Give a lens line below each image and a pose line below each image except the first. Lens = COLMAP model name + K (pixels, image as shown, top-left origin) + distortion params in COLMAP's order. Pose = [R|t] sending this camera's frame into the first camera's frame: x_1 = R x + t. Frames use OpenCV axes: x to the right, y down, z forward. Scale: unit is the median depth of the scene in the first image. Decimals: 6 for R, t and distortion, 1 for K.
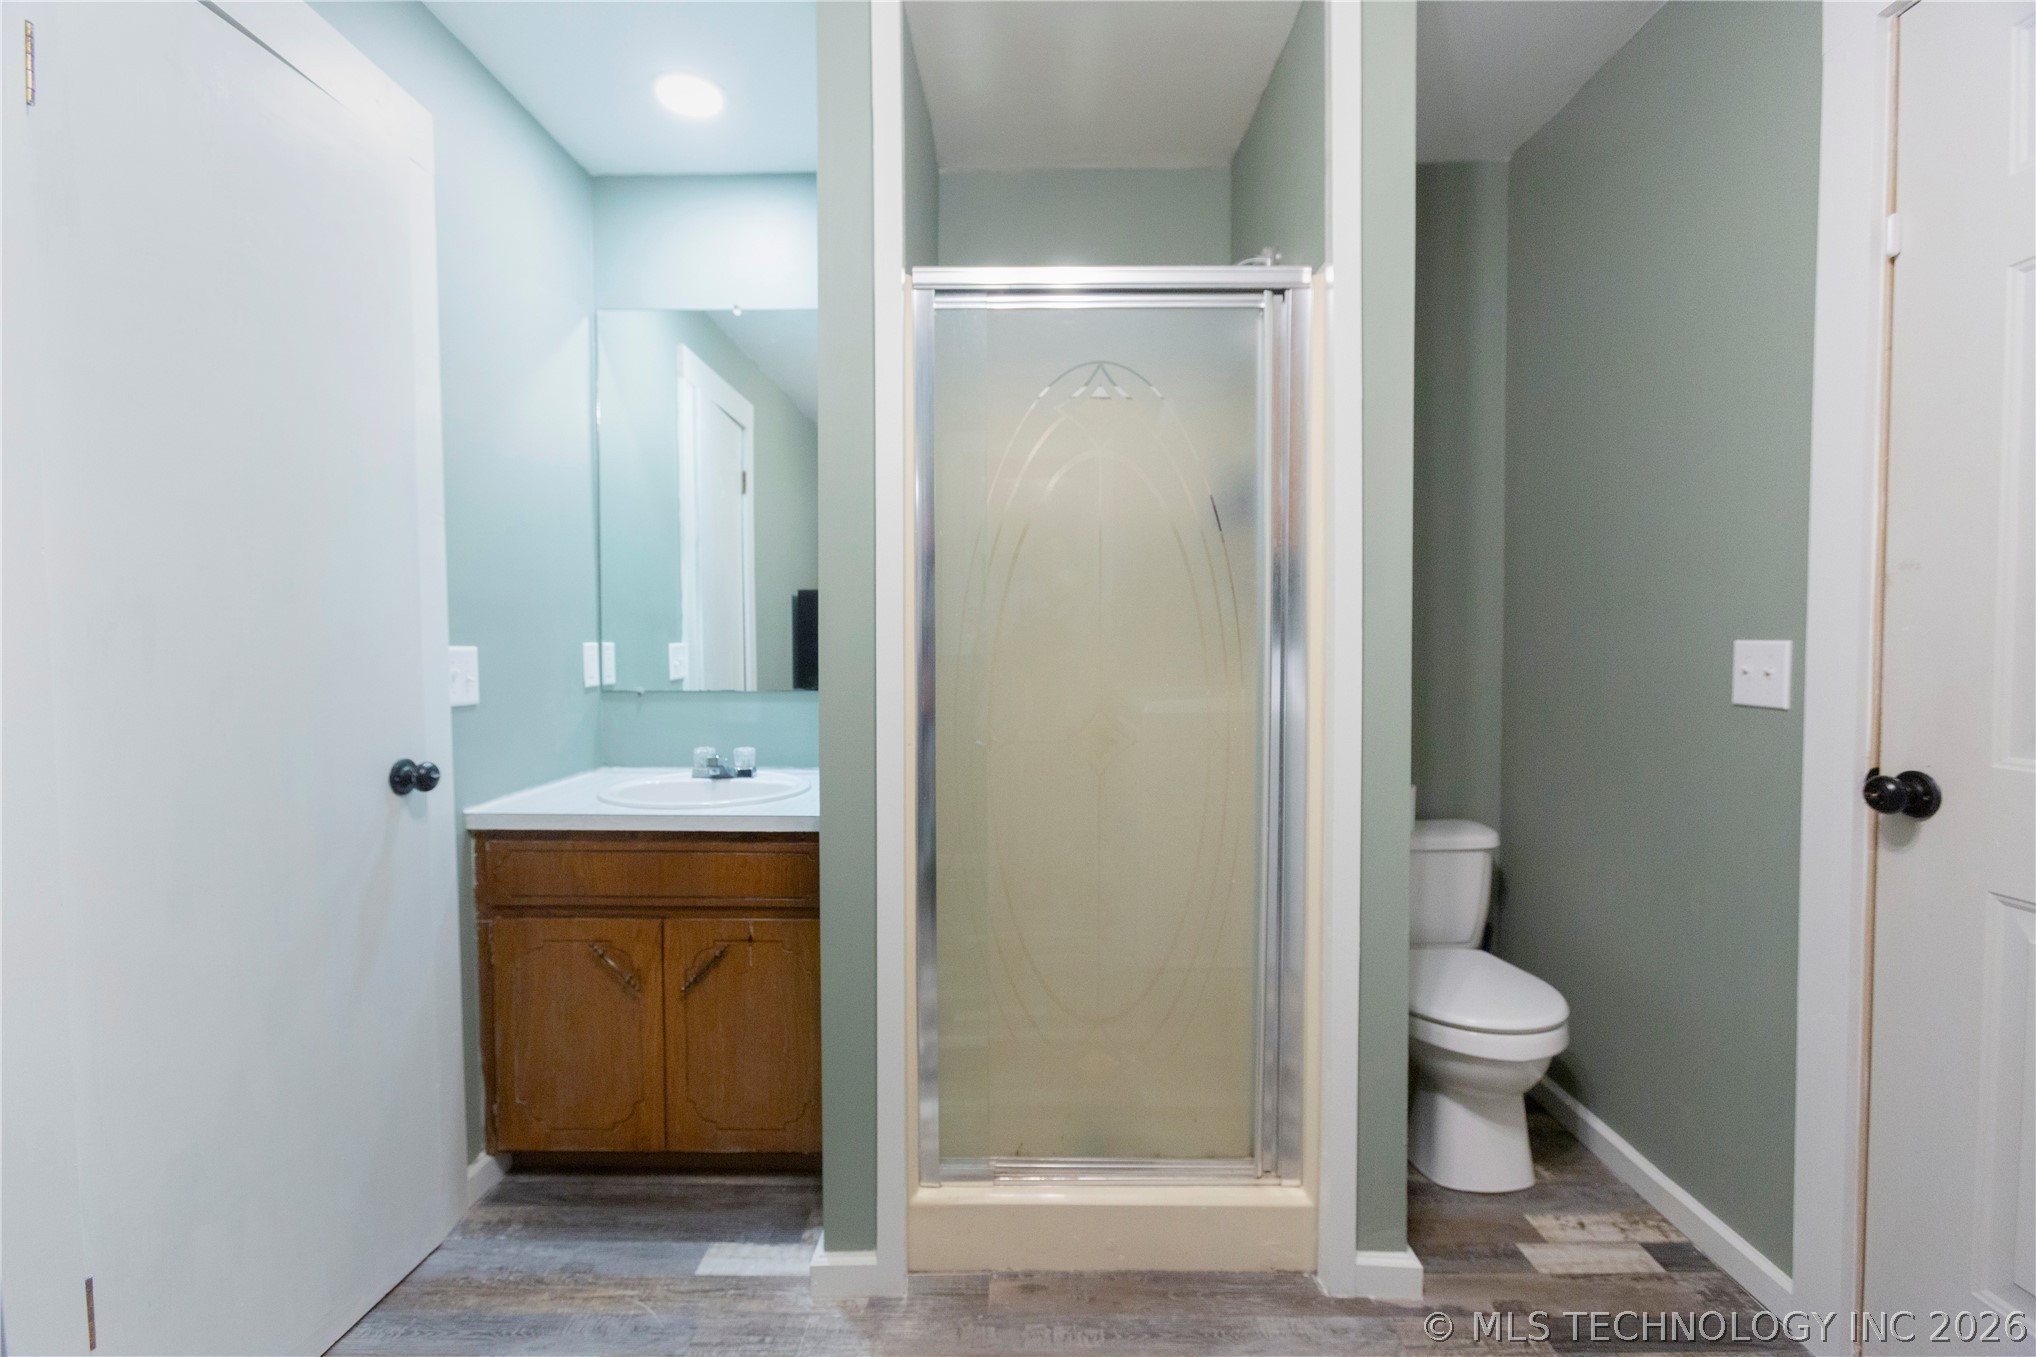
lens RADIAL K [[916.5, 0, 1014.2], [0, 916.5, 676.8], [0, 0, 1]] dist [-0.003990, 0.006891]
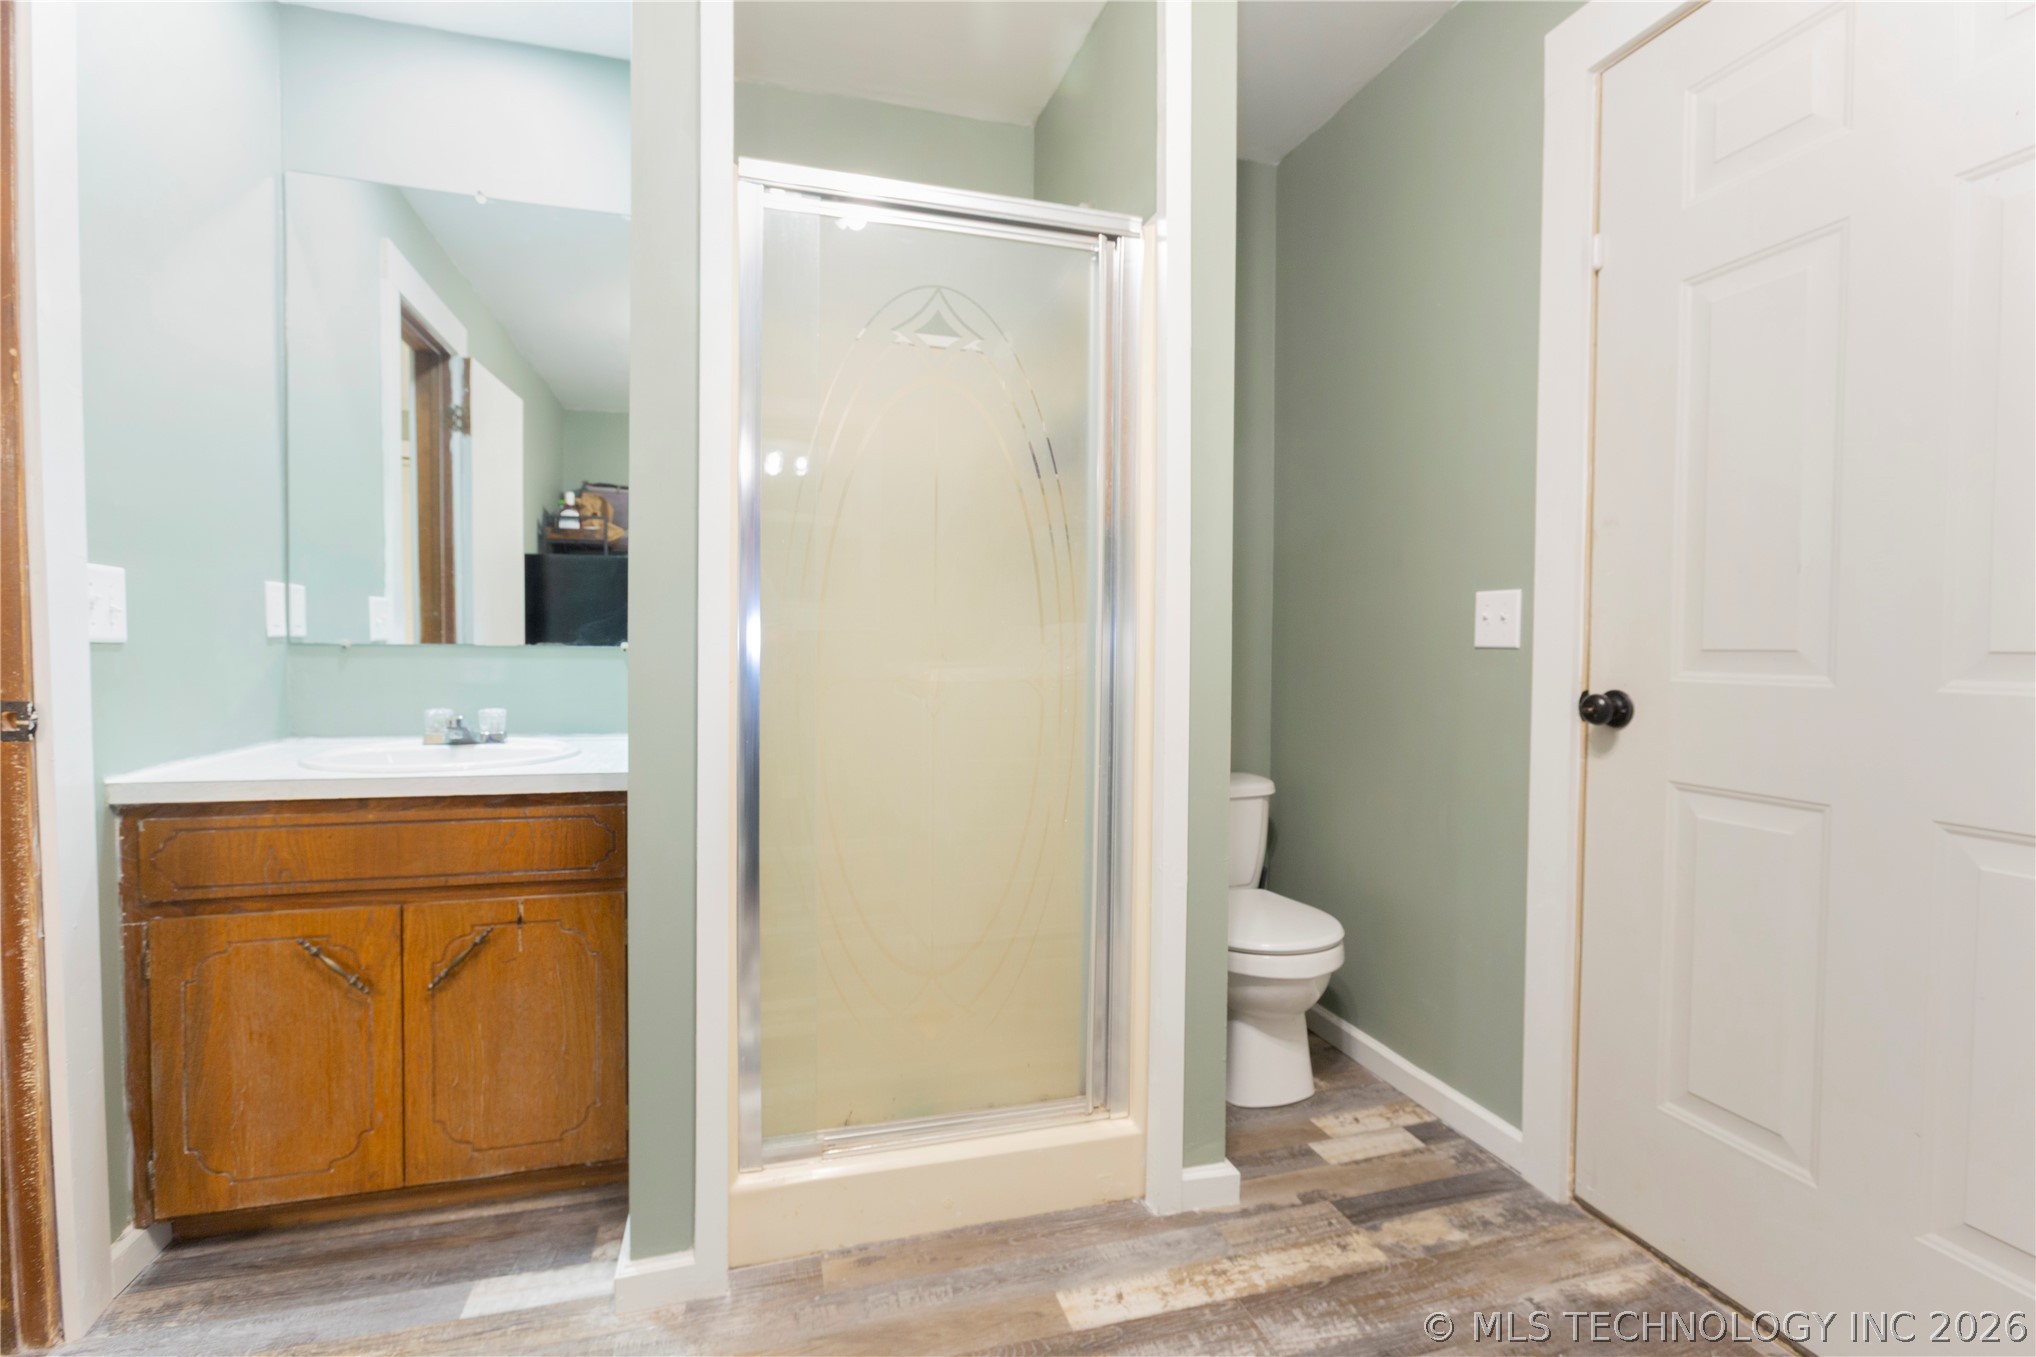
lens RADIAL K [[947.4, 0, 1026.2], [0, 947.4, 675.1], [0, 0, 1]] dist [-0.006780, 0.003612]
pose [[0.955751, 0.001508, 0.294173, -0.104293], [0.000220, 0.999983, -0.005841, 0.067587], [-0.294177, 0.005647, 0.955734, 0.020897]]
